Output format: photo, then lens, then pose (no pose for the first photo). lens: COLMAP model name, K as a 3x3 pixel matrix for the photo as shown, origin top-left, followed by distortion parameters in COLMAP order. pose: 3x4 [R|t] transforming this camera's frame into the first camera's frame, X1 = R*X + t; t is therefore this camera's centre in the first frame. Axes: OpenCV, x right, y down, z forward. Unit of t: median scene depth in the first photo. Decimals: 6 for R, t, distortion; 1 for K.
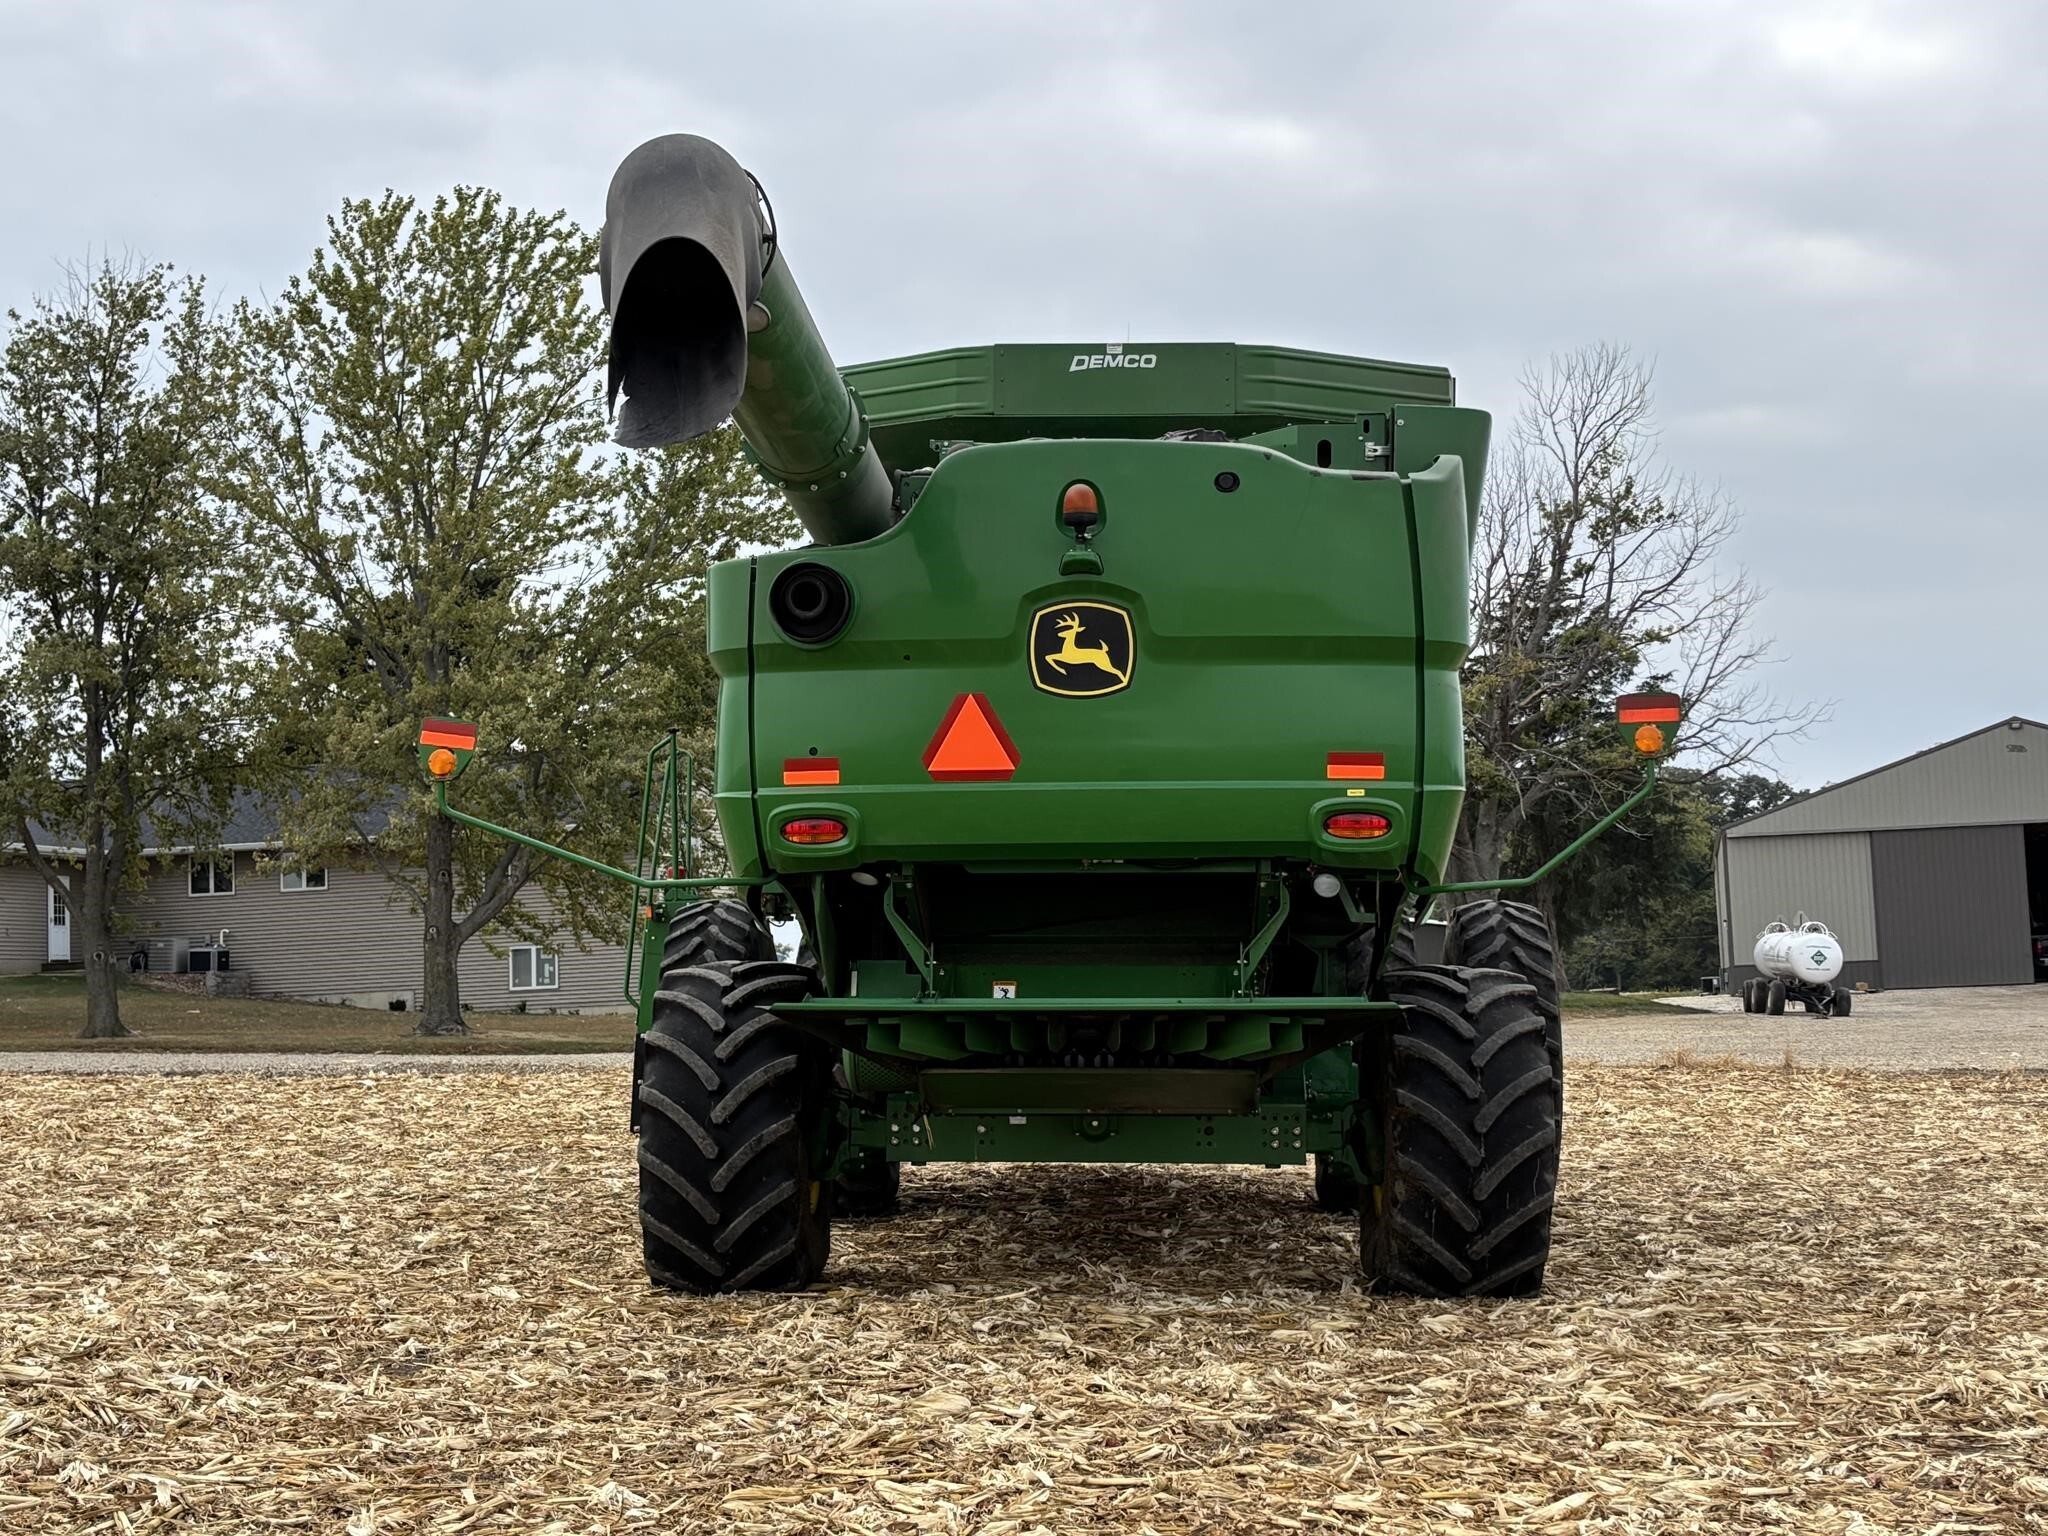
lens RADIAL K [[2832.9, 0, 1024.0], [0, 2832.9, 768.0], [0, 0, 1]] dist [0.019200, 0.005703]
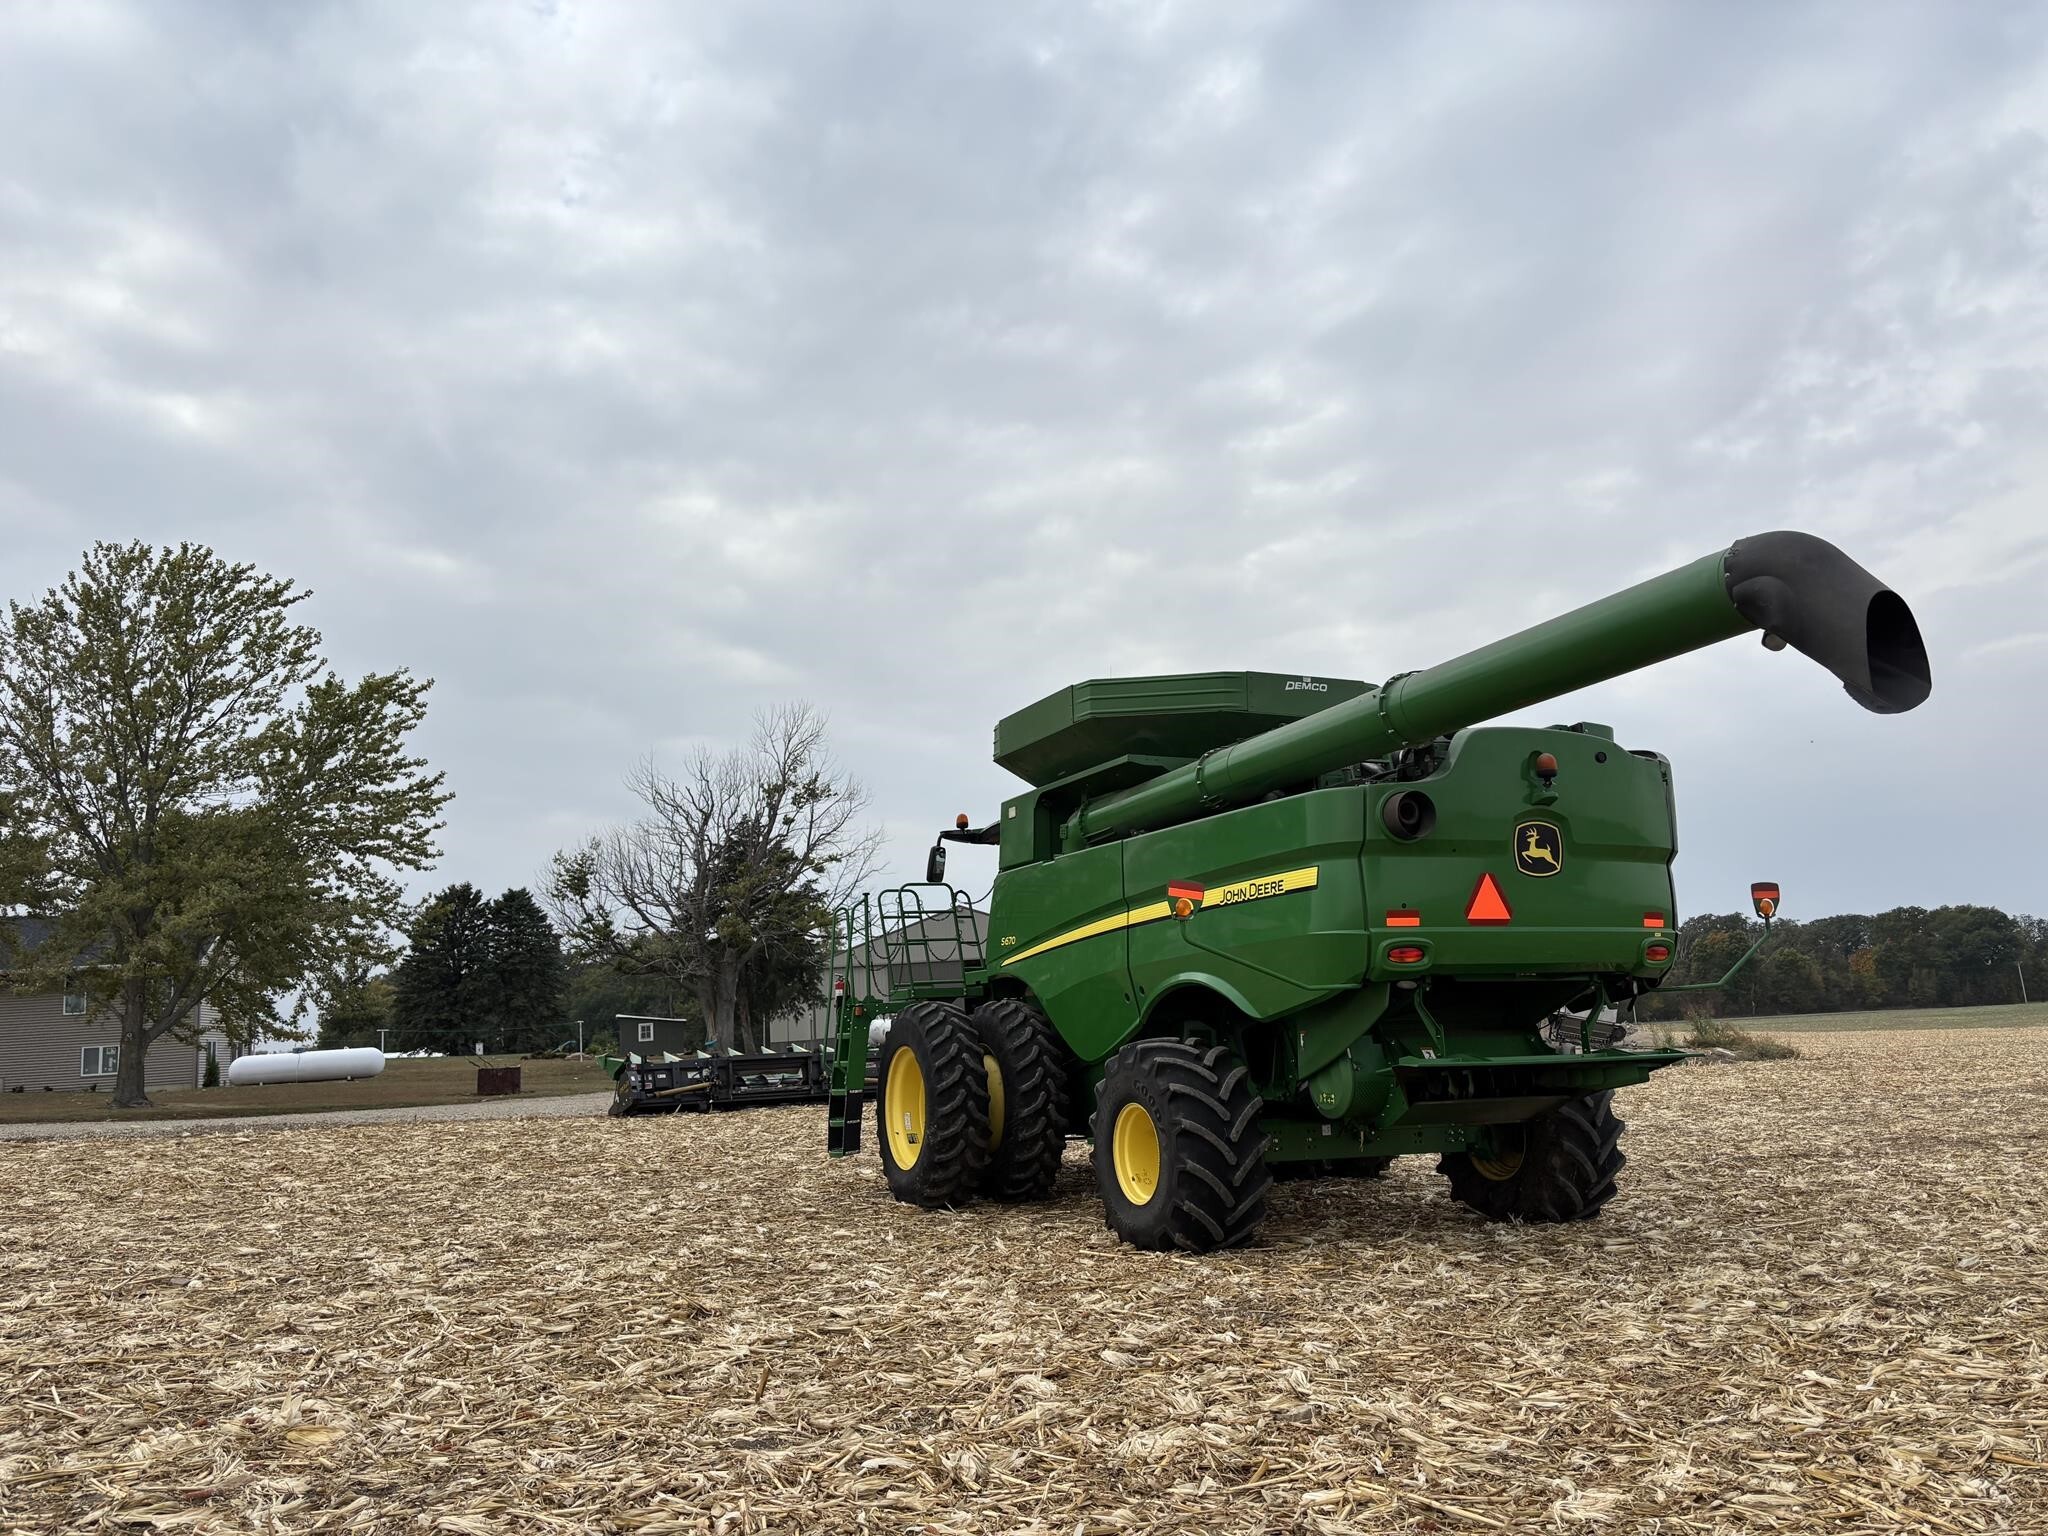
lens RADIAL K [[1537.3, 0, 1012.6], [0, 1537.3, 794.8], [0, 0, 1]] dist [0.023586, -0.006509]
pose [[0.896381, 0.044931, 0.441001, -0.161342], [-0.005519, 0.995904, -0.090250, 0.002738], [-0.443249, 0.078465, 0.892958, 0.071562]]
